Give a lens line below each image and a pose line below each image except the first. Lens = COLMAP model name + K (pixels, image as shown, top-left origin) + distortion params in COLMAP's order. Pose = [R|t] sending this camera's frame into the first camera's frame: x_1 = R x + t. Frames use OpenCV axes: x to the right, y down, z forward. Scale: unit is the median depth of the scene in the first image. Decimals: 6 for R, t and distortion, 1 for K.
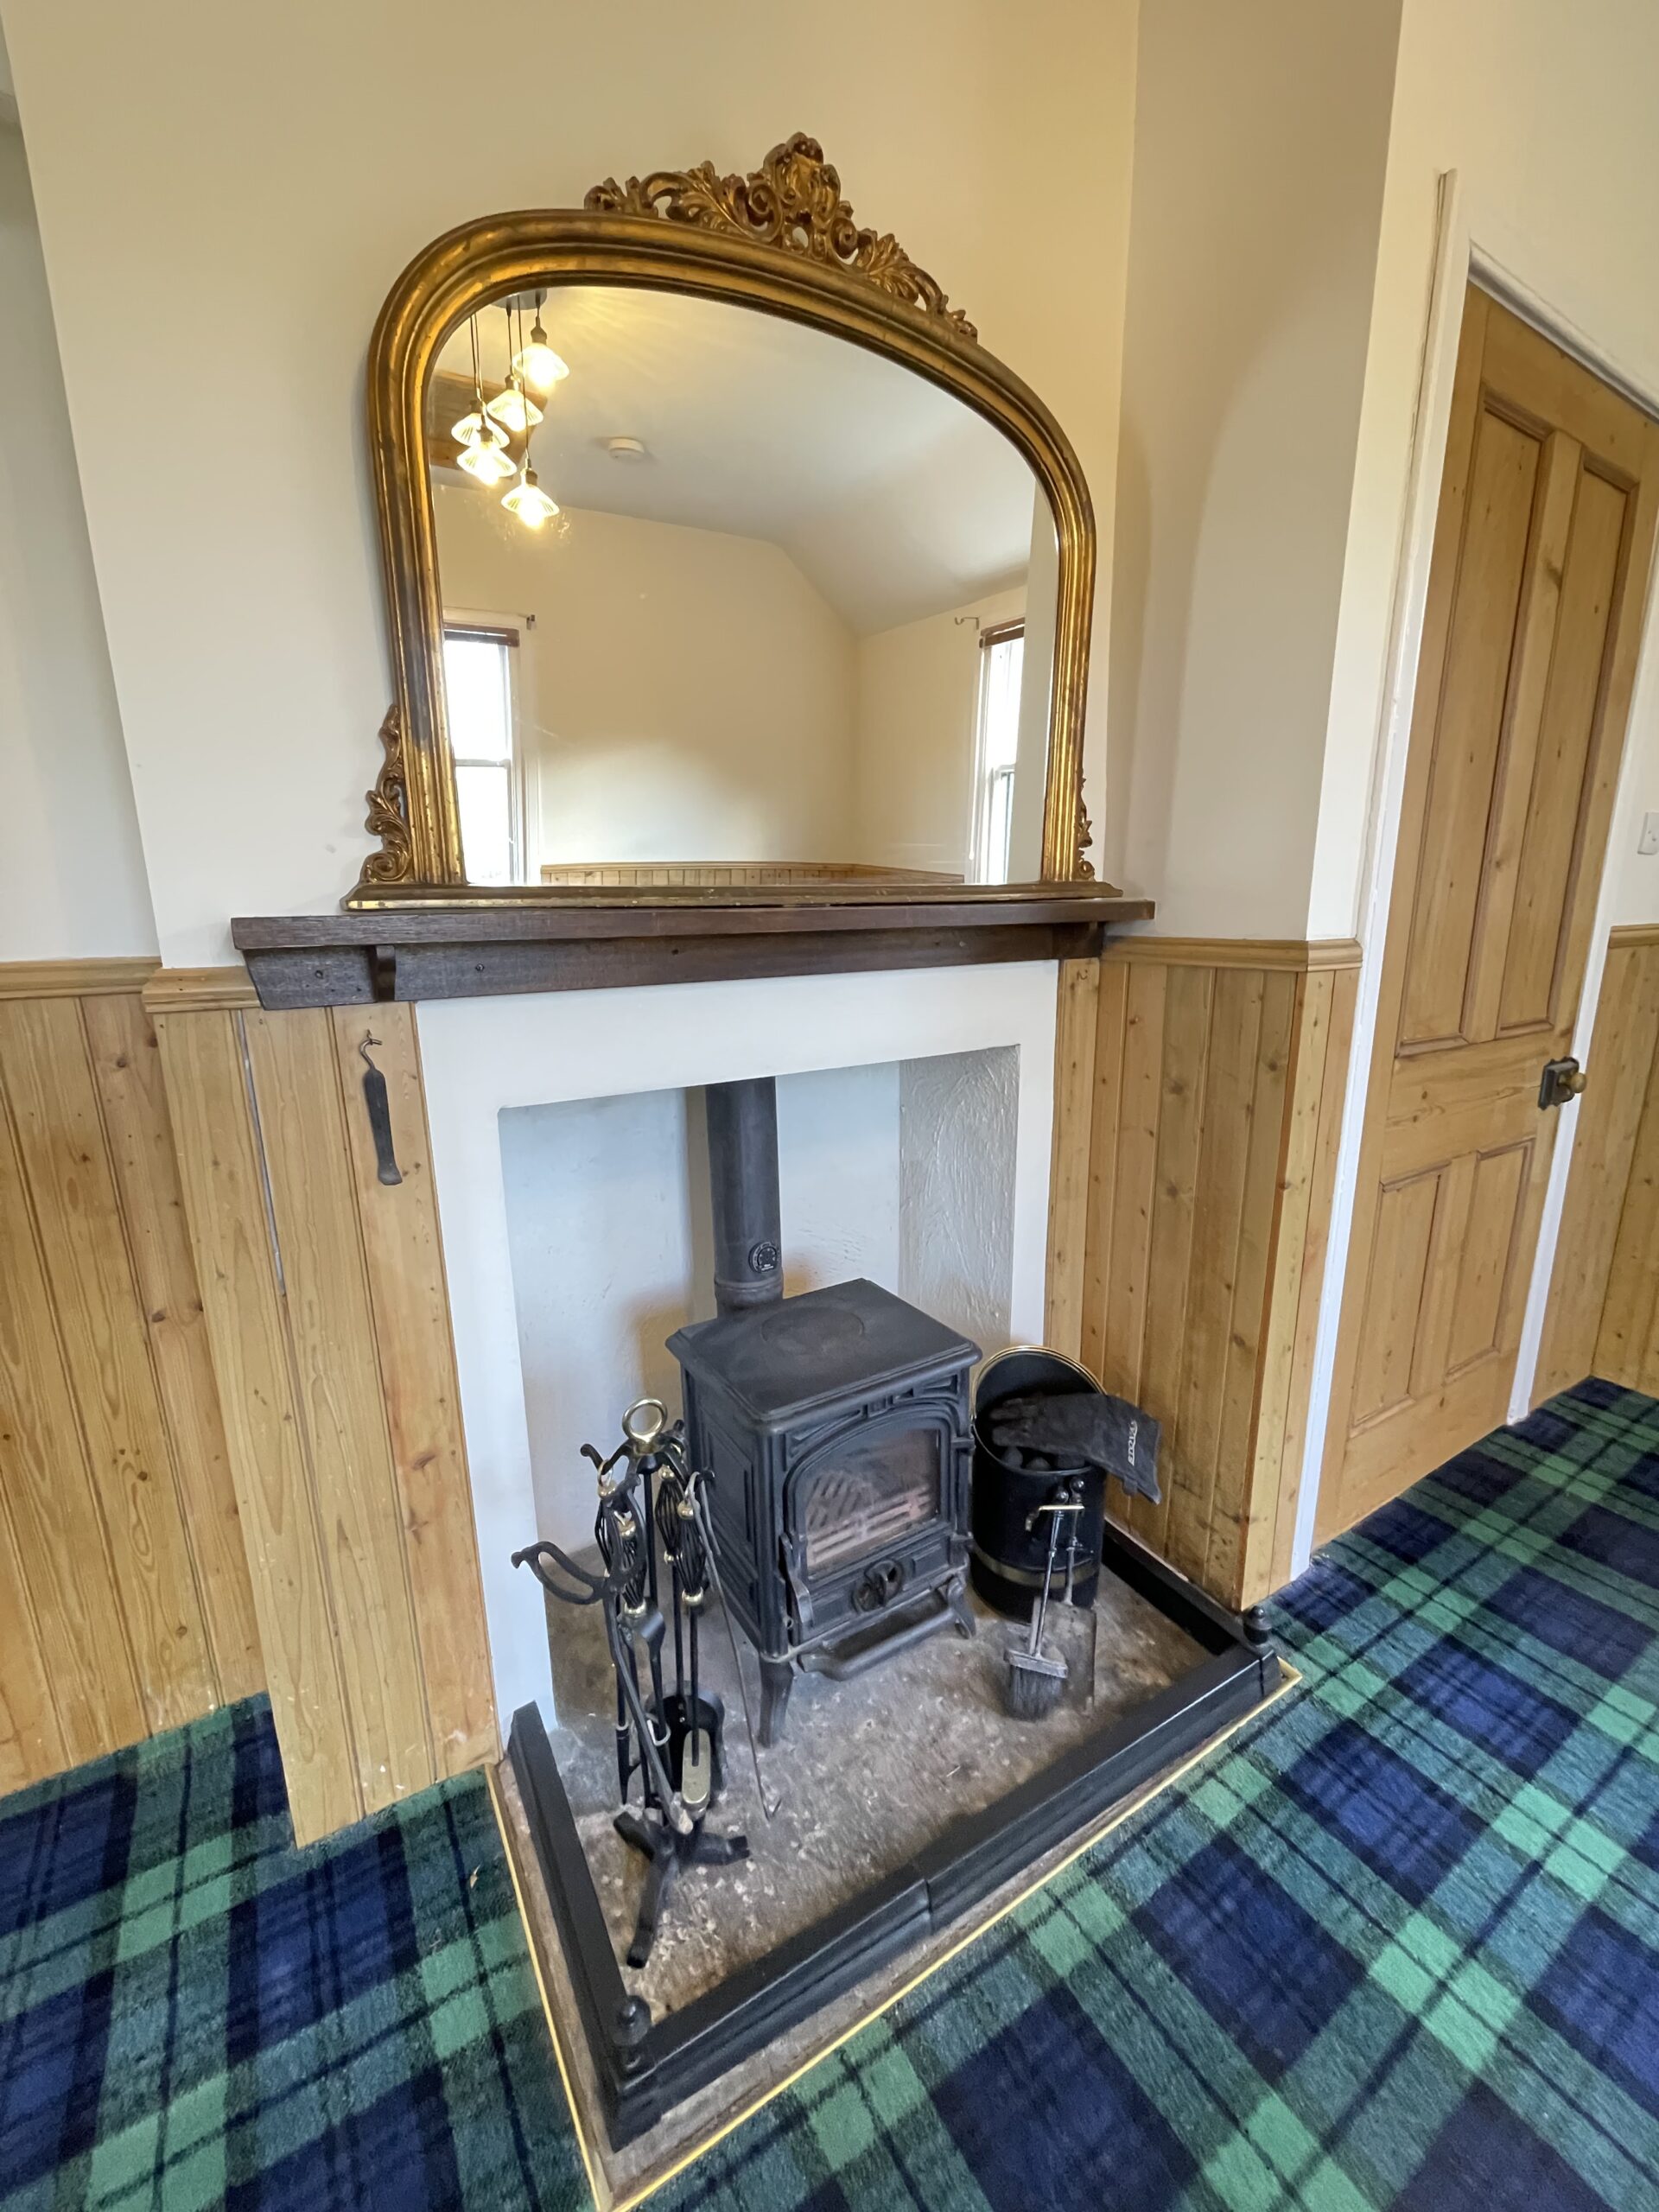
lens RADIAL K [[894.5, 0, 817.3], [0, 894.5, 1100.8], [0, 0, 1]] dist [-0.000090, -0.000720]
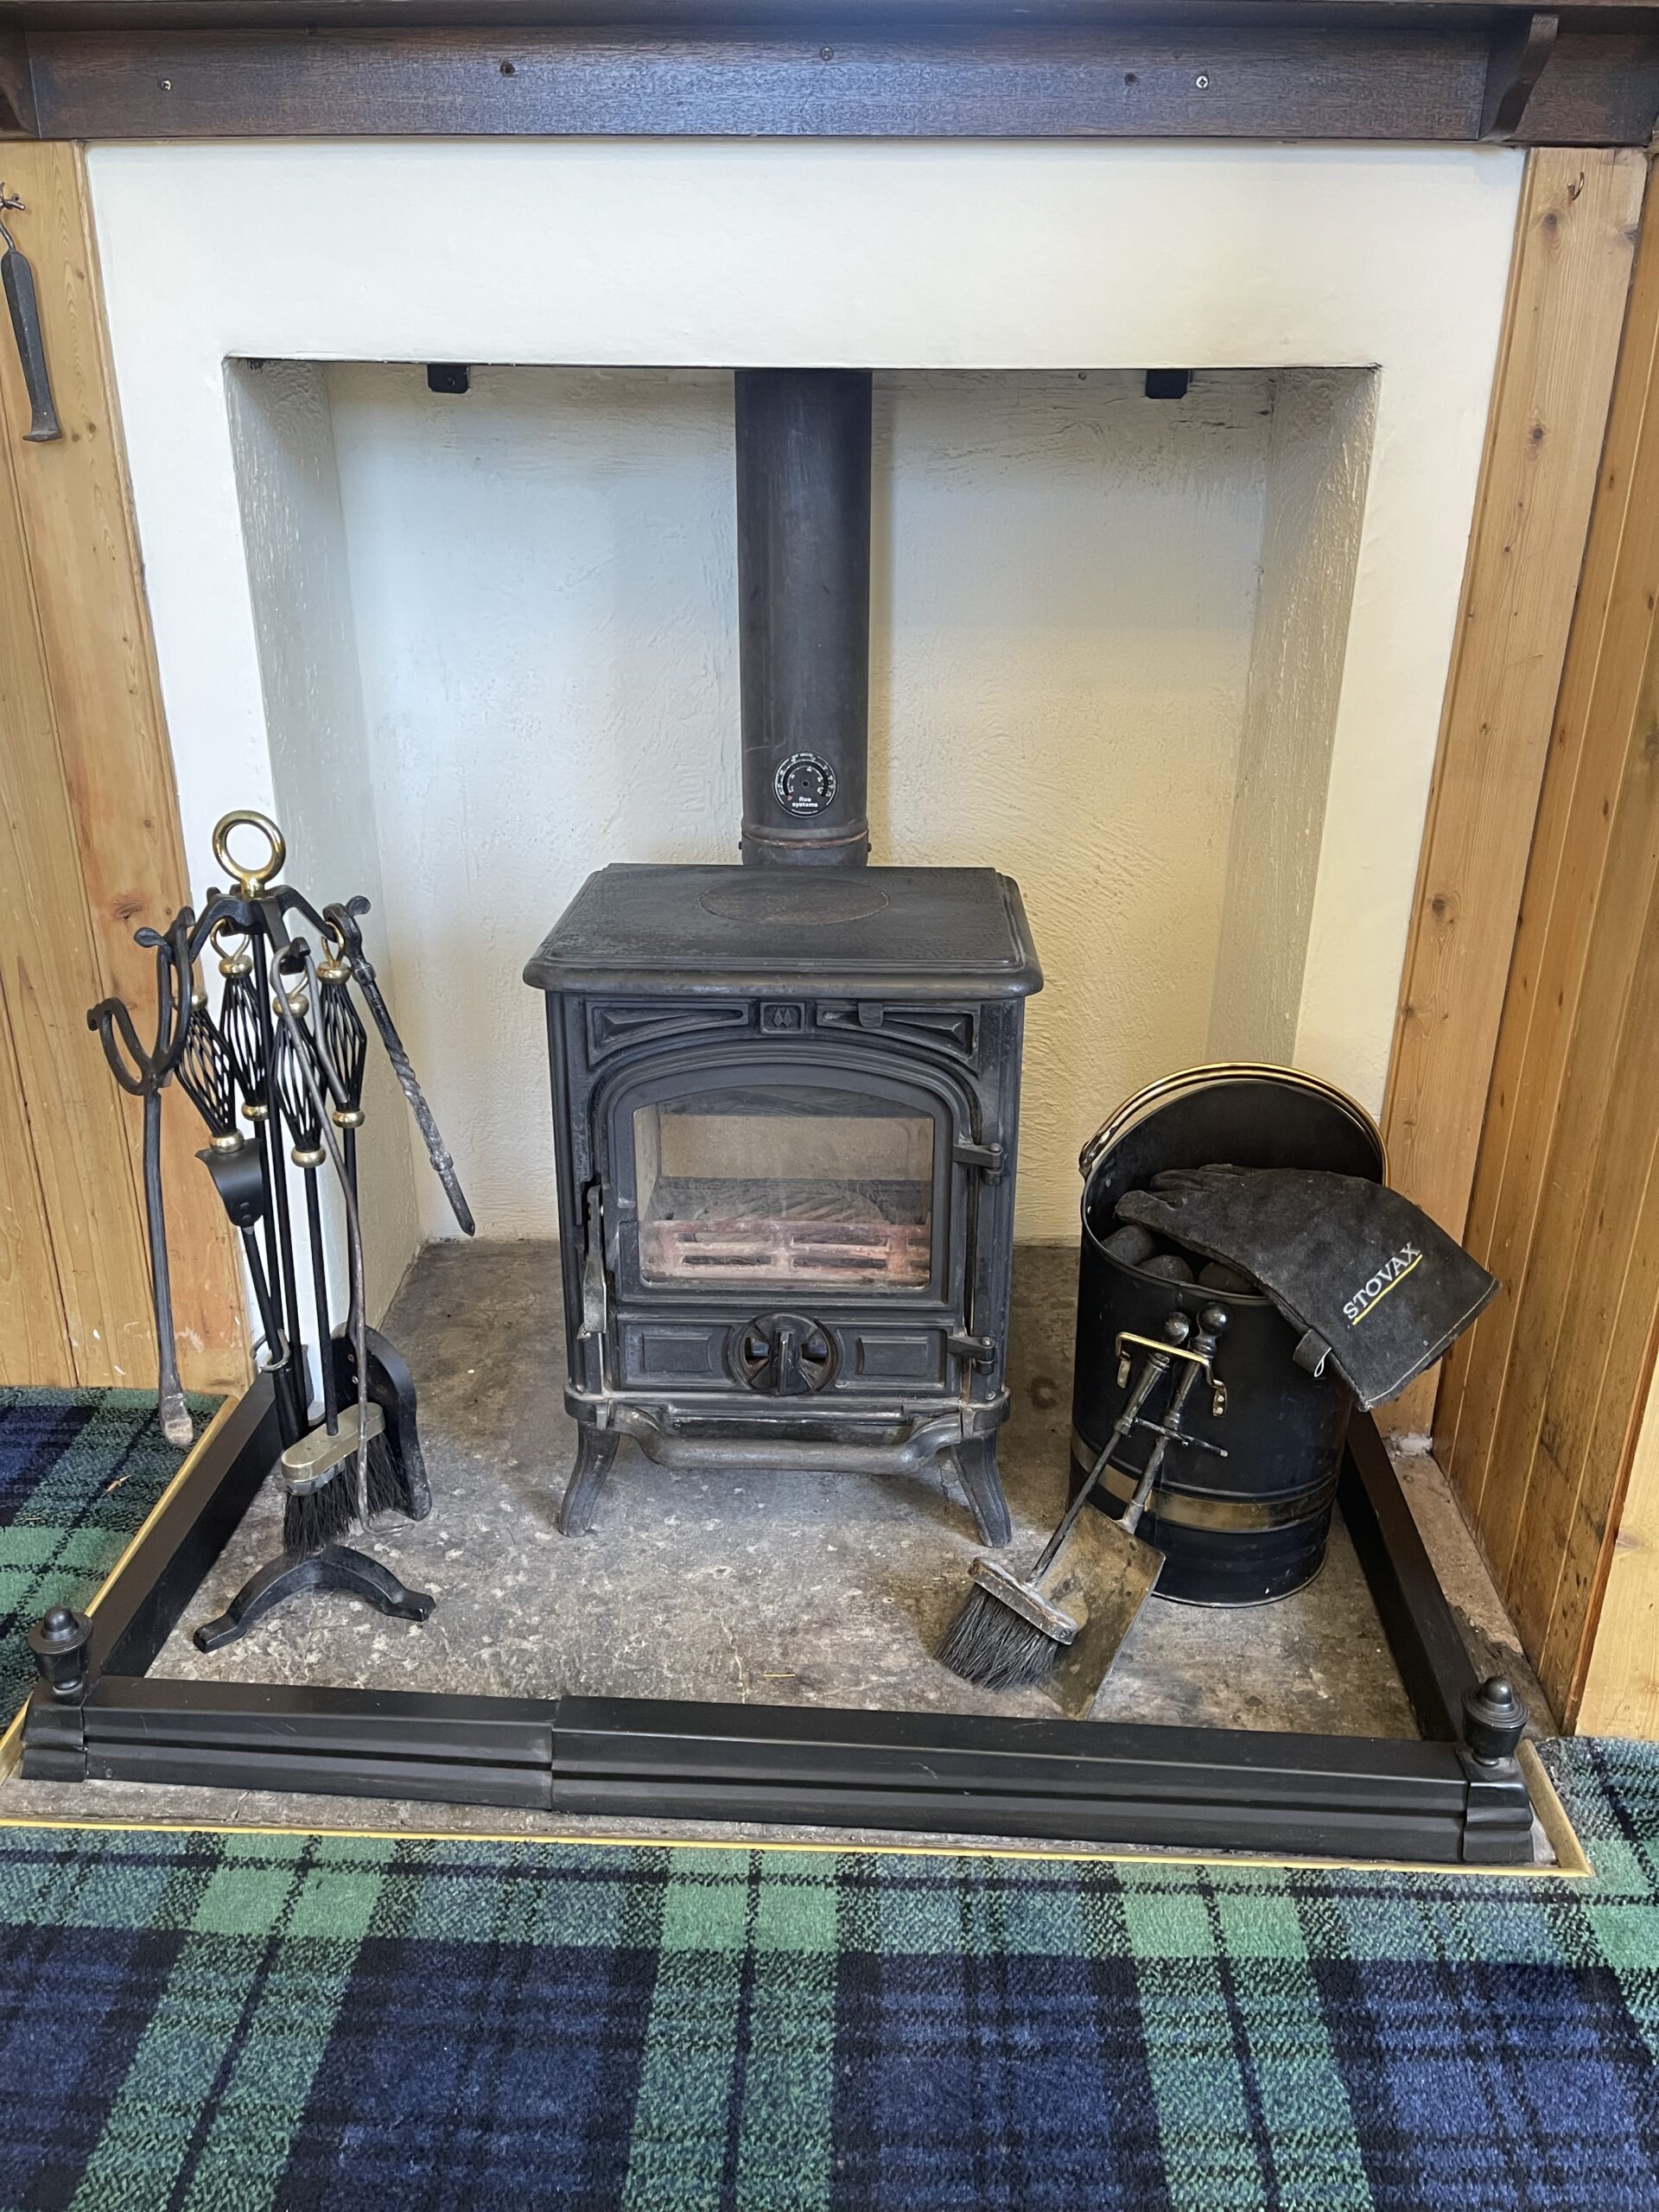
lens RADIAL K [[1676.0, 0, 834.6], [0, 1676.0, 1112.6], [0, 0, 1]] dist [0.030058, -0.027892]
pose [[0.832910, 0.232030, -0.502417, 0.682126], [-0.140640, 0.966802, 0.213341, 0.201512], [0.535239, -0.107034, 0.837892, 0.196690]]
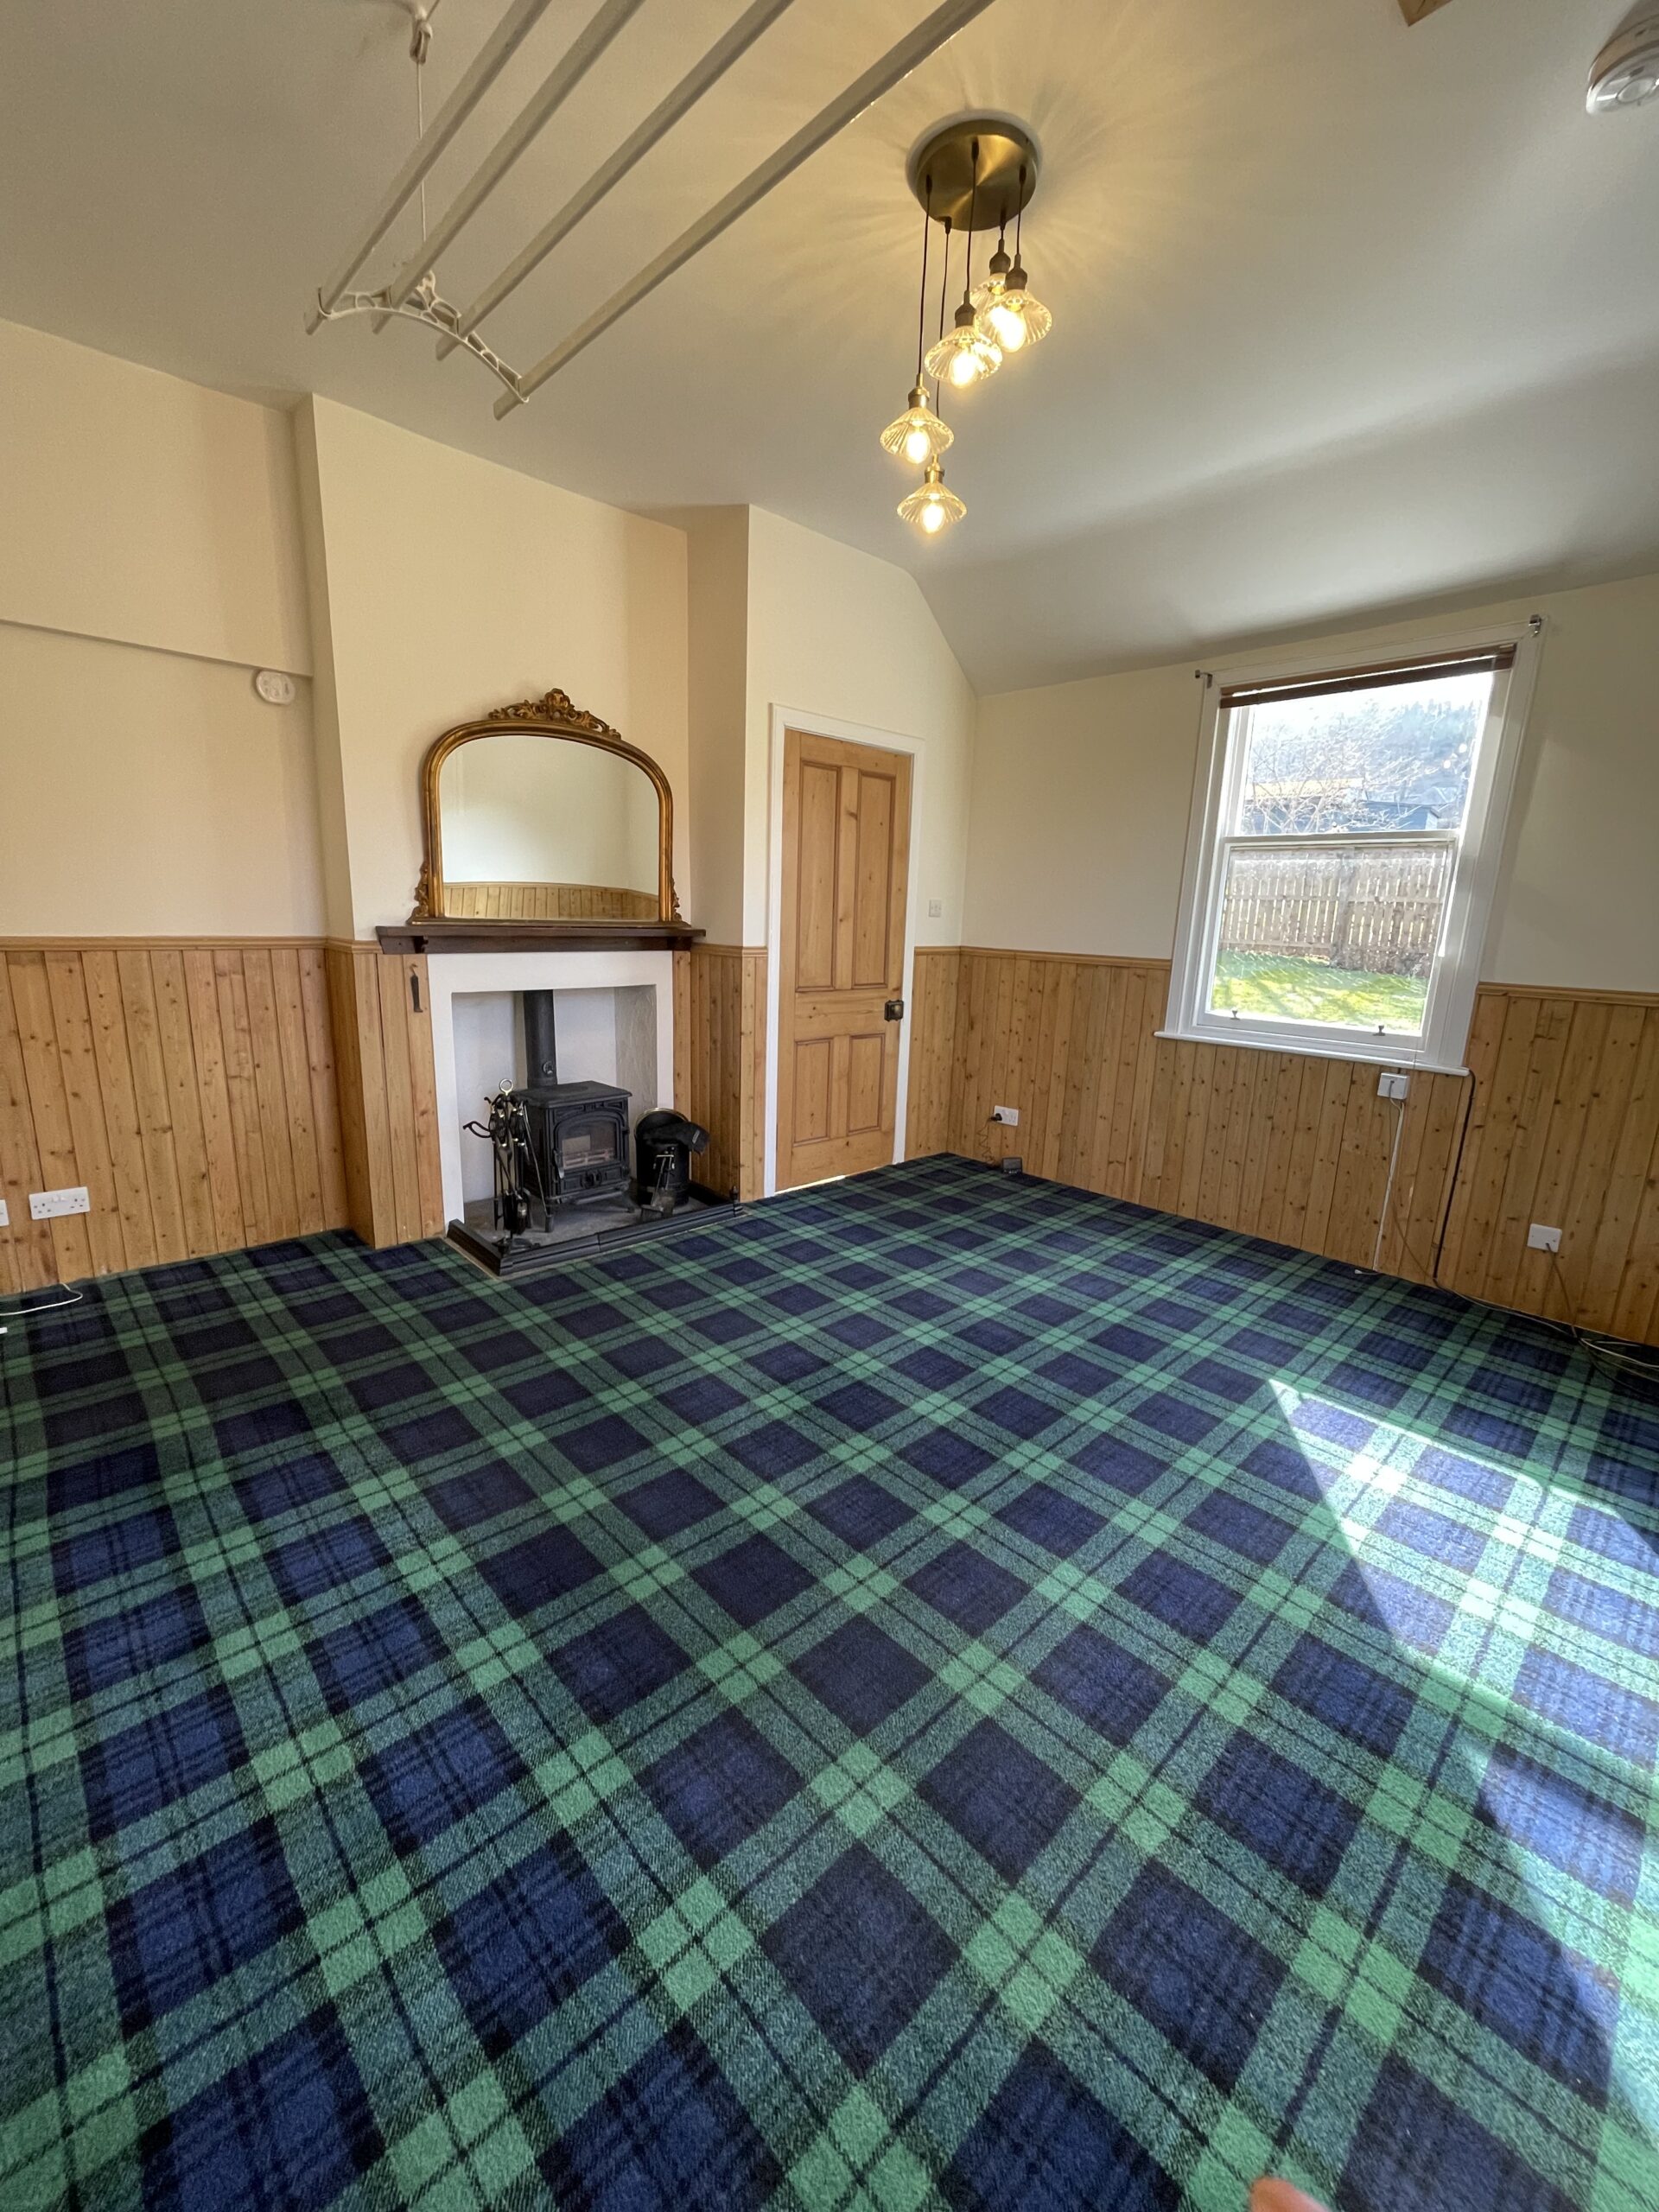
lens RADIAL K [[894.5, 0, 825.8], [0, 894.5, 1103.2], [0, 0, 1]] dist [-0.000090, -0.000720]
pose [[0.977493, -0.001139, 0.210965, 0.223166], [0.001730, 0.999995, -0.002620, 0.377756], [-0.210961, 0.002926, 0.977490, -2.103218]]
